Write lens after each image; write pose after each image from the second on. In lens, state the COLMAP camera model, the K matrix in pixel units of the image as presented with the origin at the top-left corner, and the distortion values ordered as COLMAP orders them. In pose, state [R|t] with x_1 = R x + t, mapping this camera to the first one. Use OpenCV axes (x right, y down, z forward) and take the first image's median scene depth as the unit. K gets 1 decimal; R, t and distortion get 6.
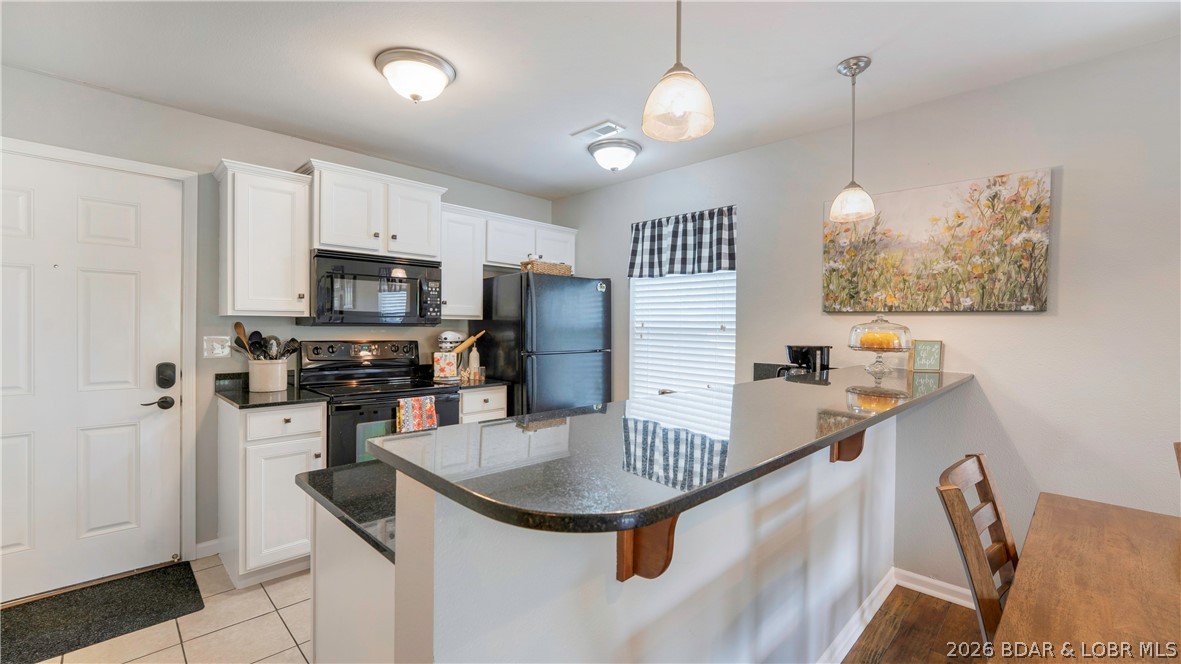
lens RADIAL K [[487.9, 0, 588.2], [0, 487.9, 335.8], [0, 0, 1]] dist [-0.001558, 0.000003]
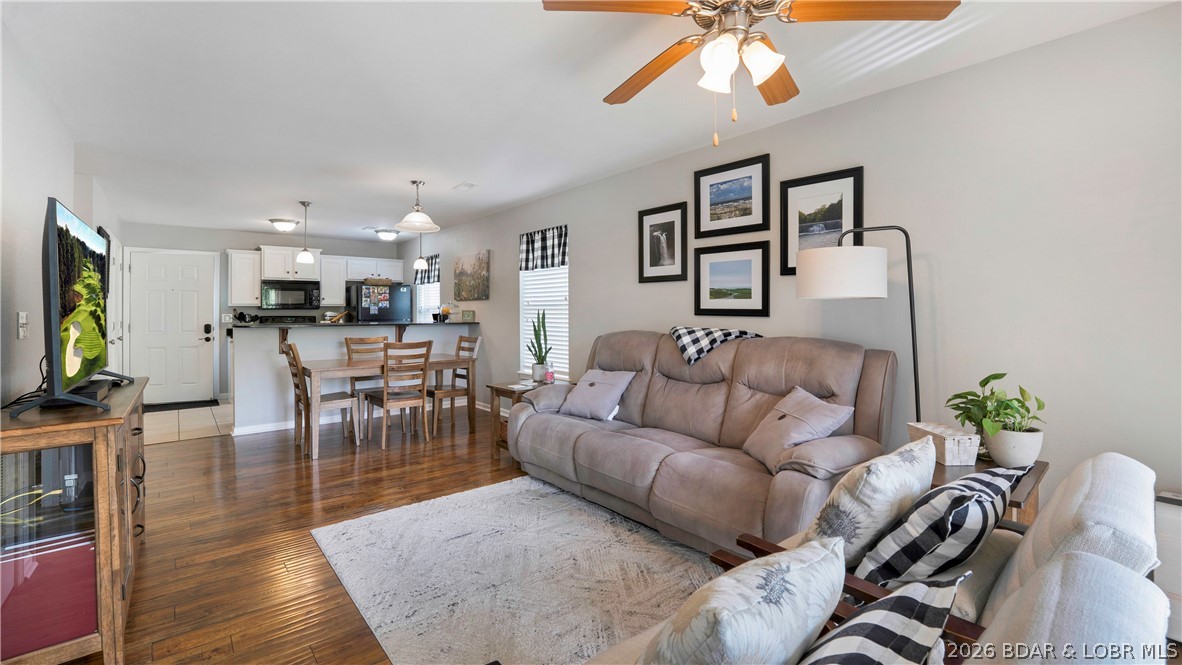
lens RADIAL K [[500.1, 0, 571.8], [0, 500.1, 305.4], [0, 0, 1]] dist [-0.001100, -0.000177]
pose [[0.994225, -0.018735, -0.105672, 1.210370], [0.014826, 0.999181, -0.037659, 0.073958], [0.106291, 0.035875, 0.993688, -1.301283]]
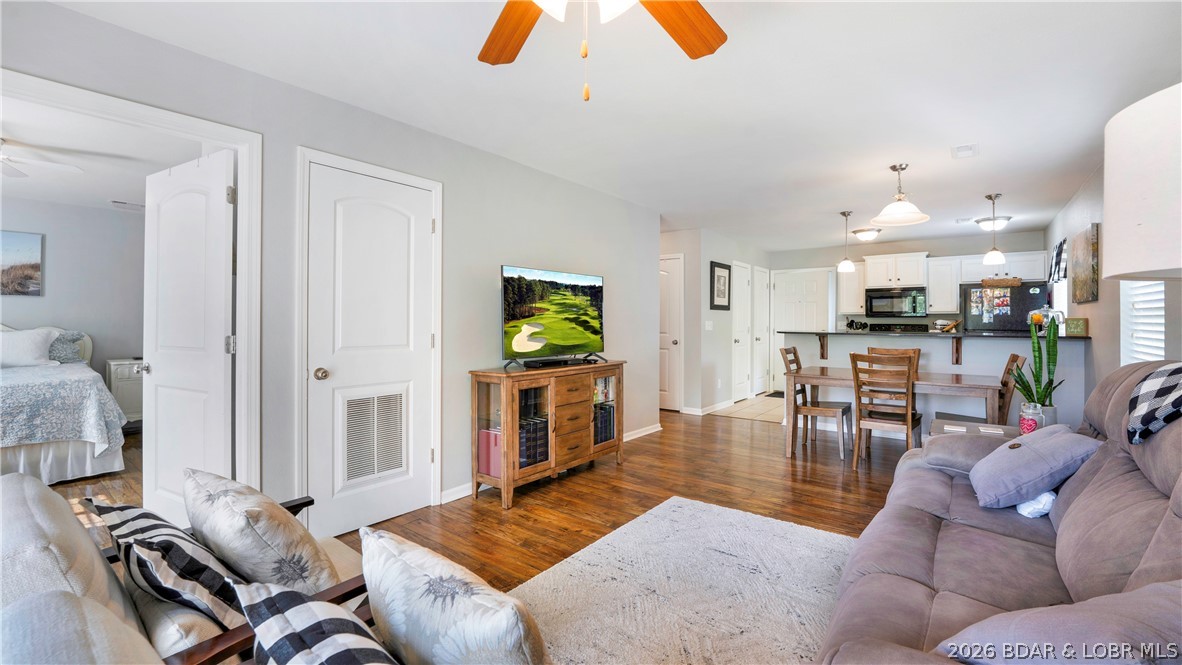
lens RADIAL K [[491.4, 0, 591.6], [0, 491.4, 320.4], [0, 0, 1]] dist [-0.022150, 0.000607]
pose [[0.136946, -0.013584, -0.990485, 1.714891], [-0.021940, 0.999619, -0.016743, 0.066858], [0.990336, 0.024024, 0.136596, -0.776850]]
